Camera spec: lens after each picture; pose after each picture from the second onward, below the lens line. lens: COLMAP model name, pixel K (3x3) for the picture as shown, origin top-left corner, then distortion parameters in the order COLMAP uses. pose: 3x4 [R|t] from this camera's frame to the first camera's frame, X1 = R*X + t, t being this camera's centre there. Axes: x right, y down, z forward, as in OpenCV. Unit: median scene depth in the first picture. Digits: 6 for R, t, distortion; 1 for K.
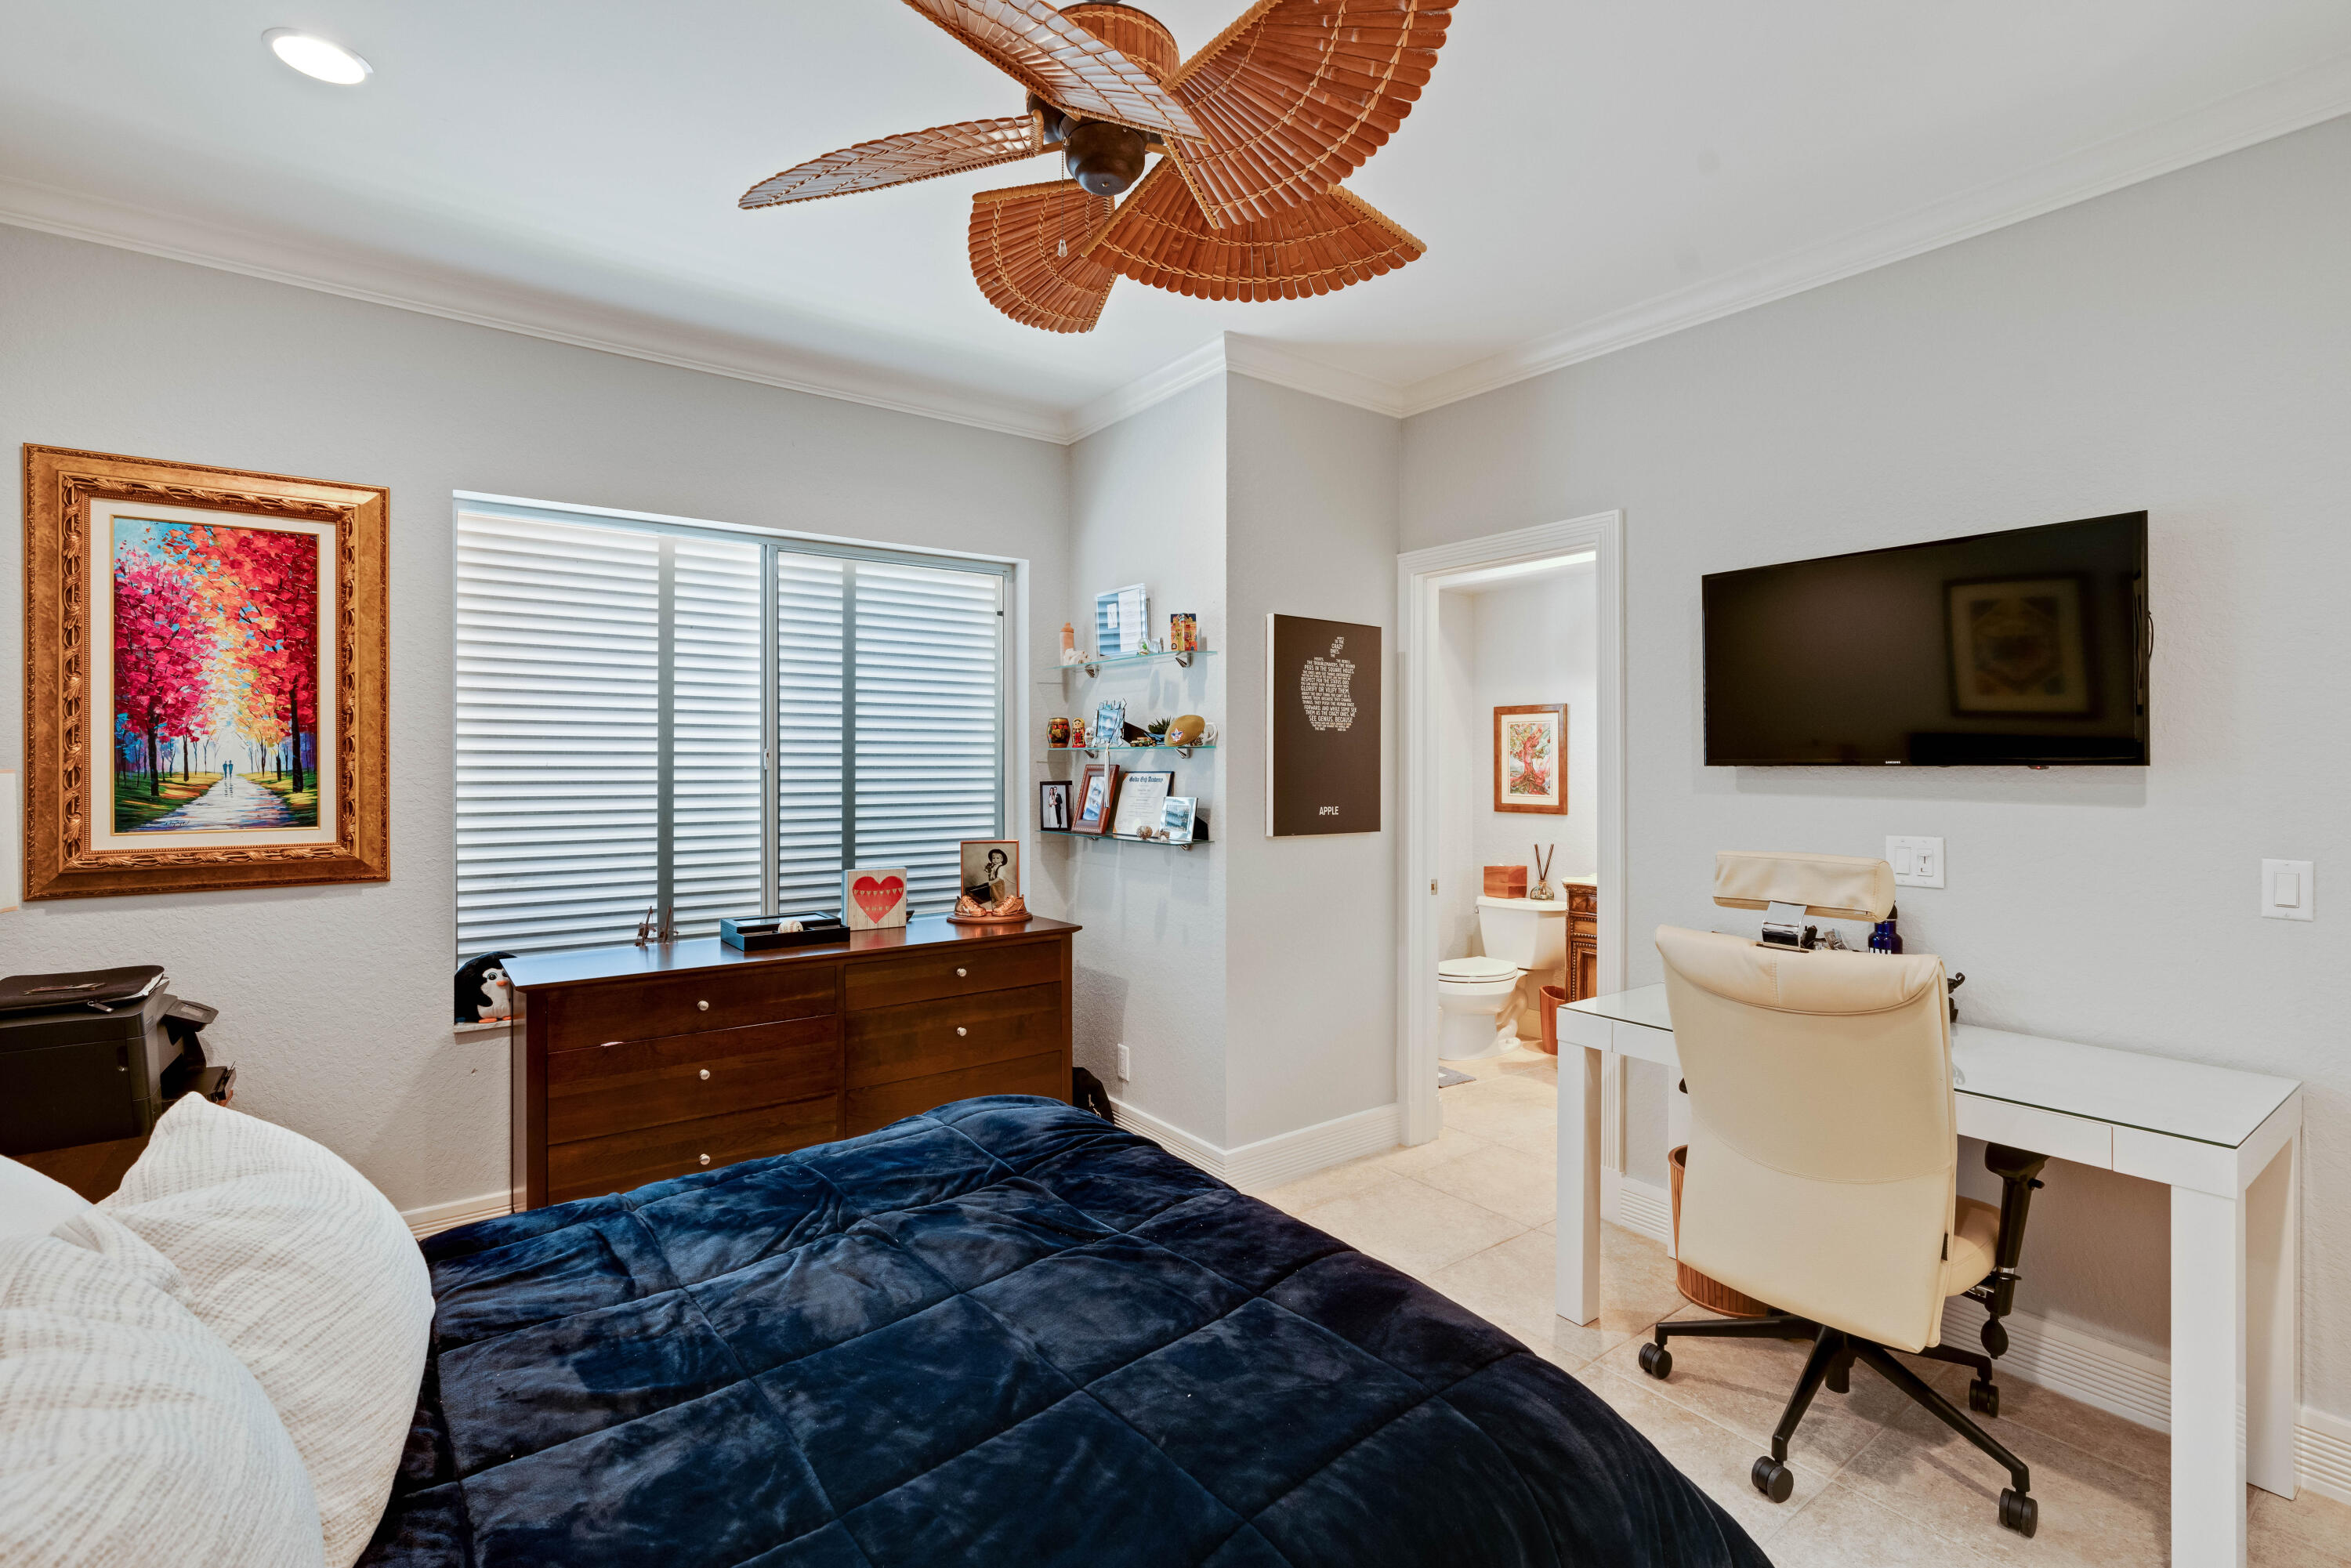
lens RADIAL K [[1063.7, 0, 1175.6], [0, 1063.7, 781.0], [0, 0, 1]] dist [-0.000308, 0.000304]
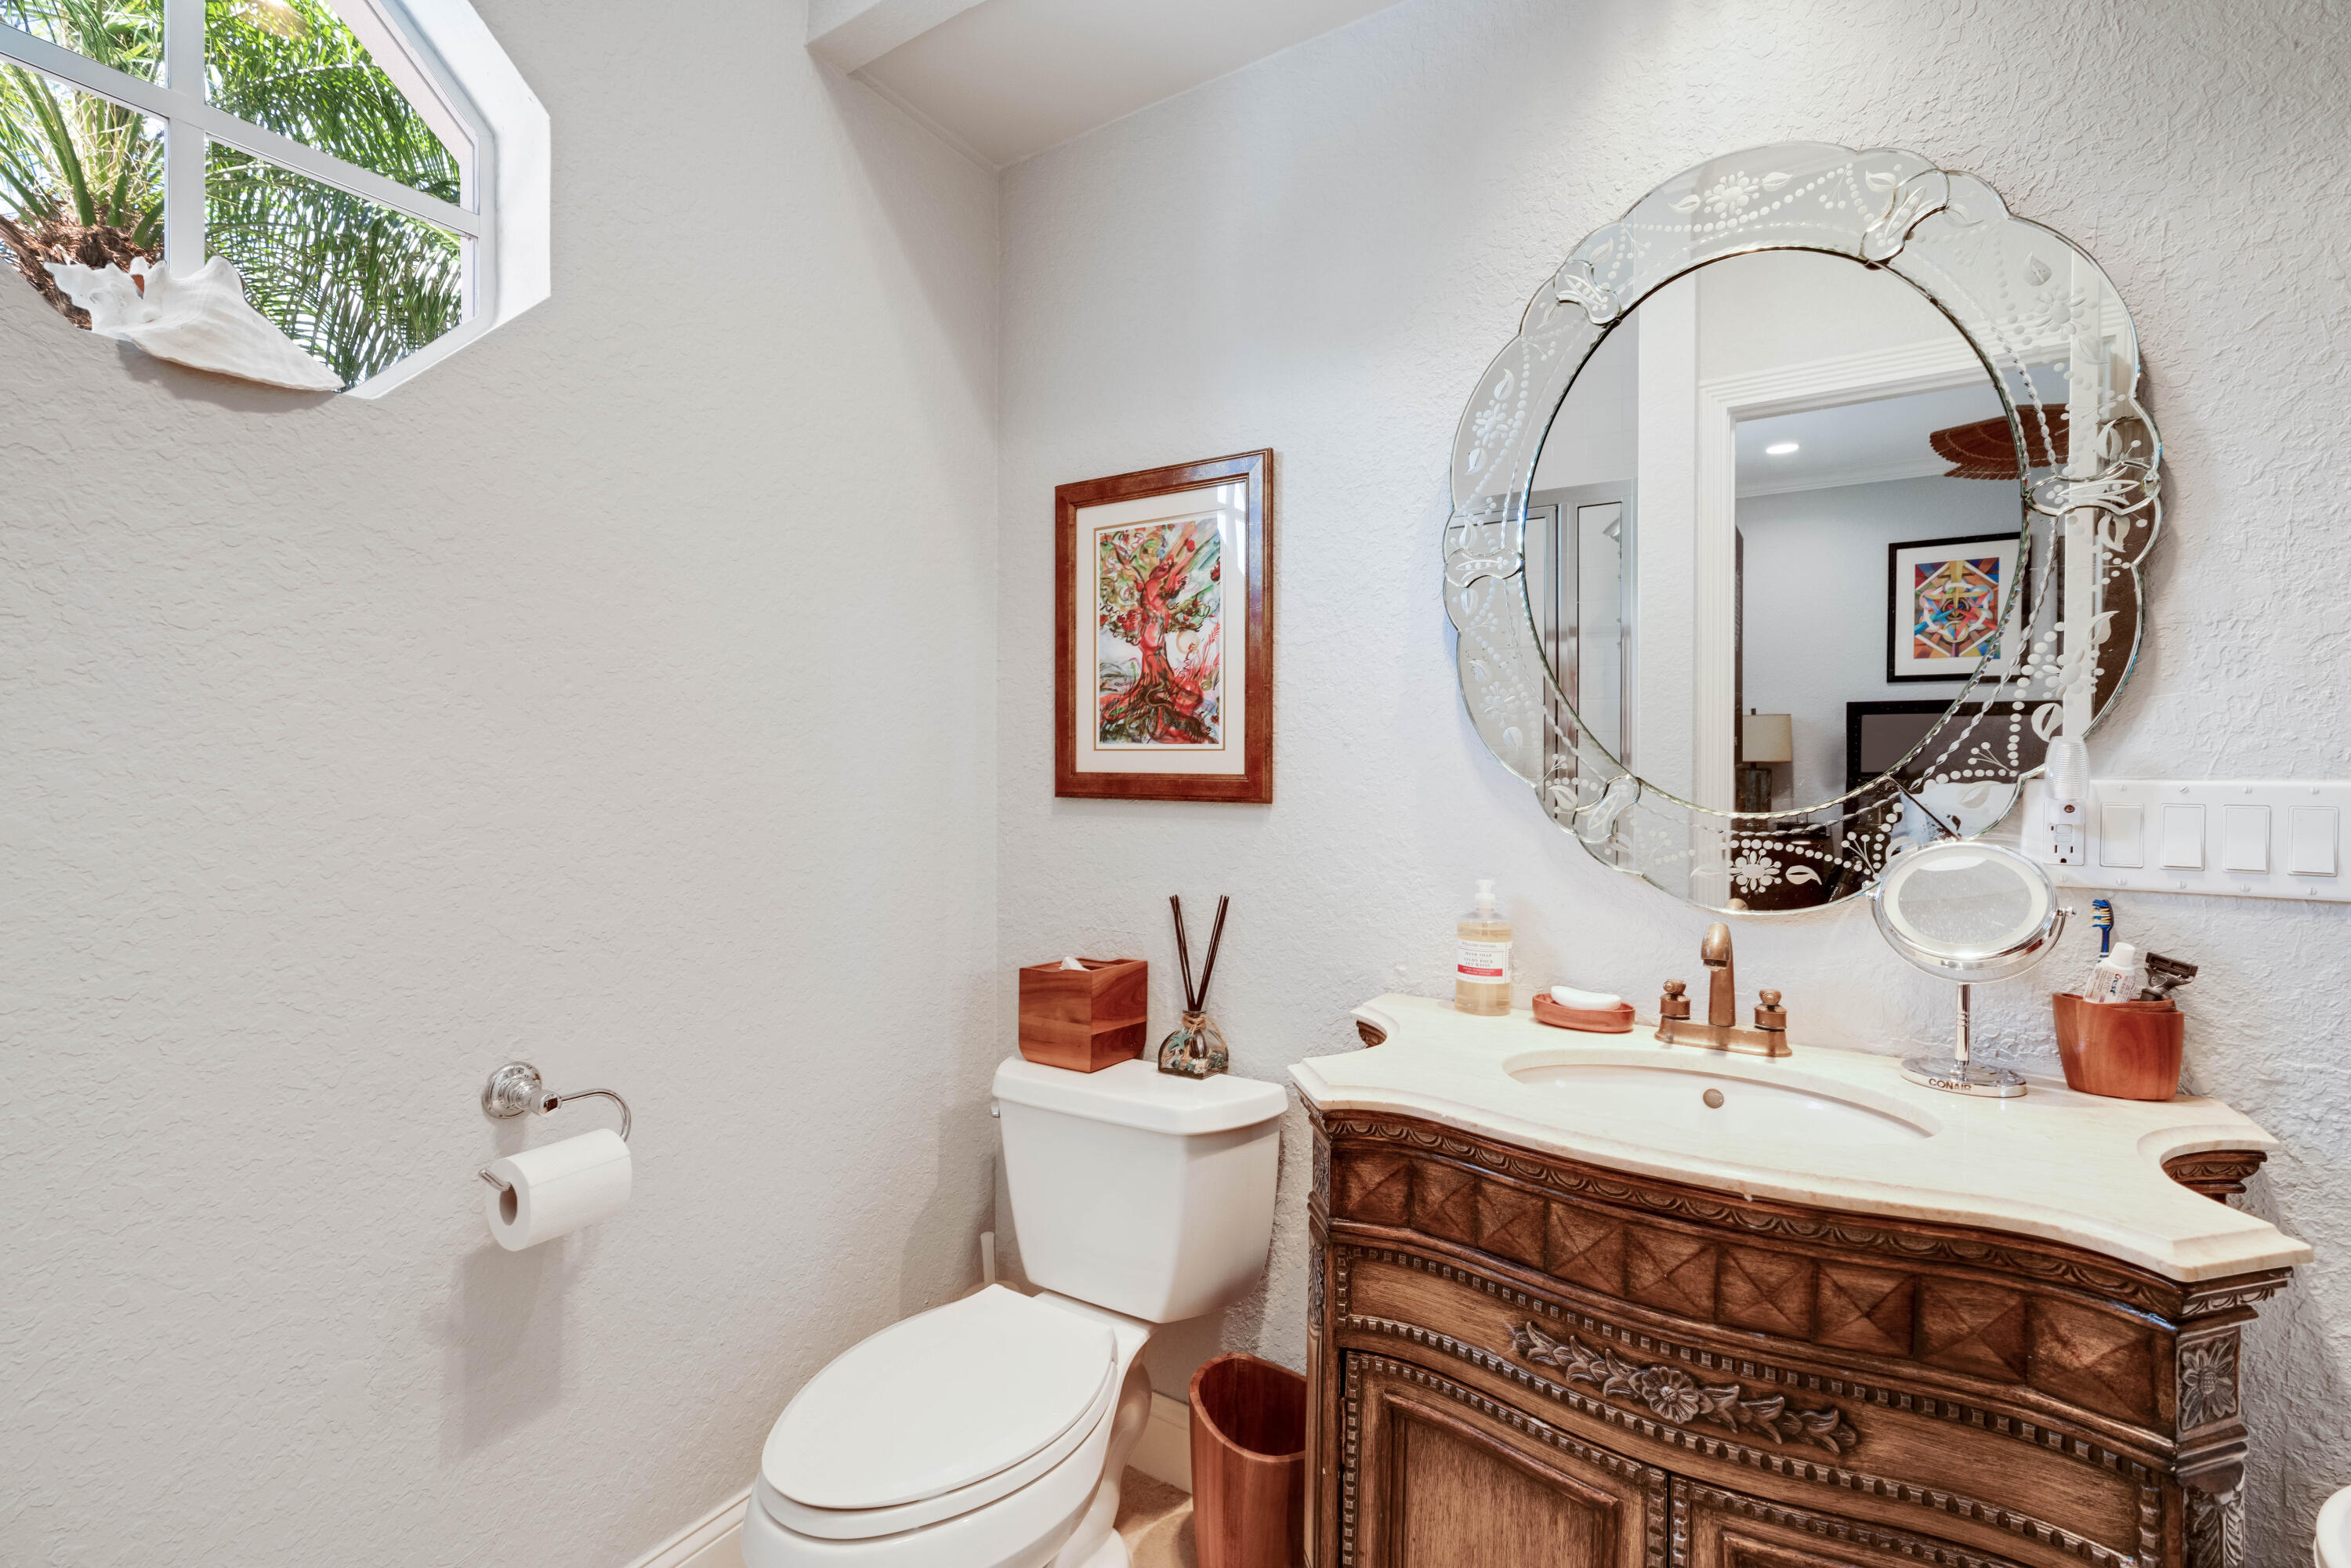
lens RADIAL K [[1063.7, 0, 1177.7], [0, 1063.7, 776.8], [0, 0, 1]] dist [-0.000308, 0.000304]
pose [[0.932216, 0.003346, 0.361888, 0.221287], [-0.006526, 0.999950, 0.007564, 0.020303], [-0.361845, -0.009413, 0.932191, 0.694736]]
